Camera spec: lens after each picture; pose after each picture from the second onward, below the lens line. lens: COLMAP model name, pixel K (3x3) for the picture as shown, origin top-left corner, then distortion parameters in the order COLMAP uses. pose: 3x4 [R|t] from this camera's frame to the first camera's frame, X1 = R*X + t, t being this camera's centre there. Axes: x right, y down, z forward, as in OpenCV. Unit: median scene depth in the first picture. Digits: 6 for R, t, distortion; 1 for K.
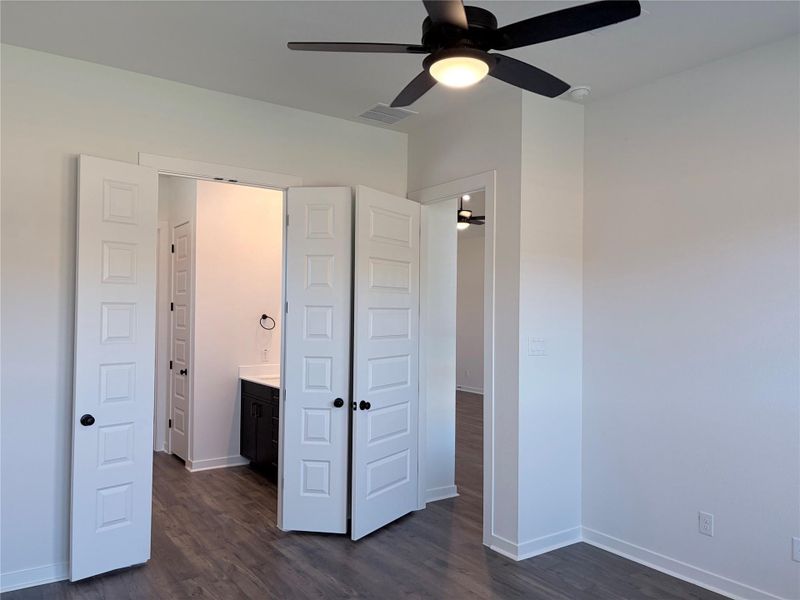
lens RADIAL K [[605.1, 0, 400.0], [0, 605.1, 300.0], [0, 0, 1]] dist [0.001567, 0.003637]
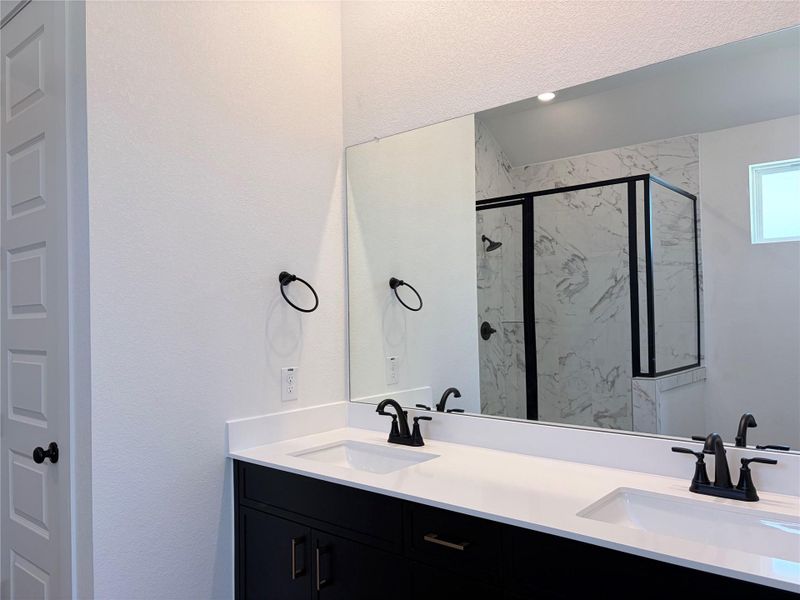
lens RADIAL K [[605.1, 0, 400.0], [0, 605.1, 300.0], [0, 0, 1]] dist [0.001567, 0.003637]
pose [[0.967433, -0.022431, 0.252131, -0.252269], [0.023193, 0.999731, -0.000050, 0.042860], [-0.252063, 0.005896, 0.967693, 0.636677]]
